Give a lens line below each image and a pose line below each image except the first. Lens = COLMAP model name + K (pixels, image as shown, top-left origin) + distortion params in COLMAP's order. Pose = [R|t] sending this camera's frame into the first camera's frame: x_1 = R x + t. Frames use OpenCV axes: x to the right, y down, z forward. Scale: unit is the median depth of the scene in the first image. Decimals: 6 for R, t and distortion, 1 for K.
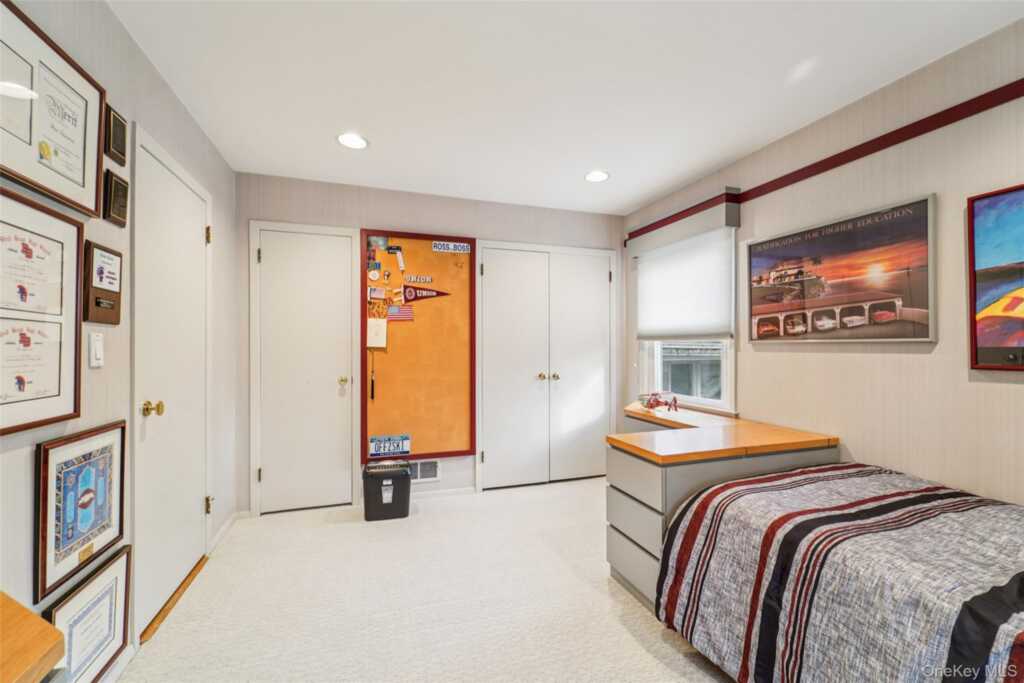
lens RADIAL K [[423.2, 0, 515.0], [0, 423.2, 337.3], [0, 0, 1]] dist [-0.000834, -0.000308]
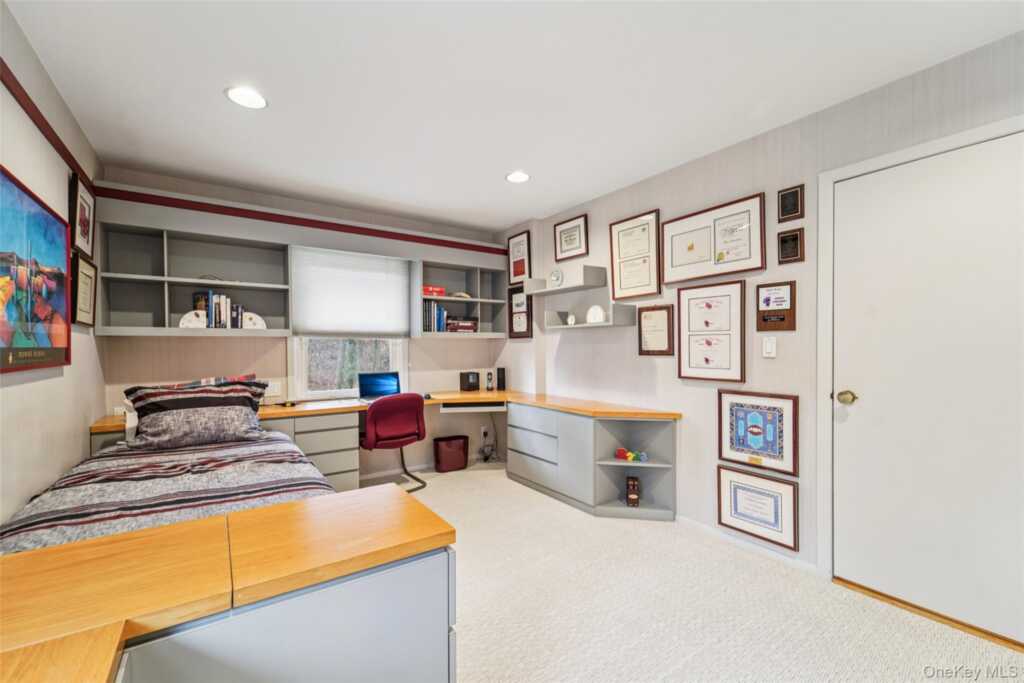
lens RADIAL K [[423.2, 0, 515.0], [0, 423.2, 337.3], [0, 0, 1]] dist [-0.000834, -0.000308]
pose [[-0.960794, -0.002120, -0.277254, 0.484494], [0.011096, 0.998876, -0.046091, 0.062374], [0.277040, -0.047360, -0.959691, 2.563998]]
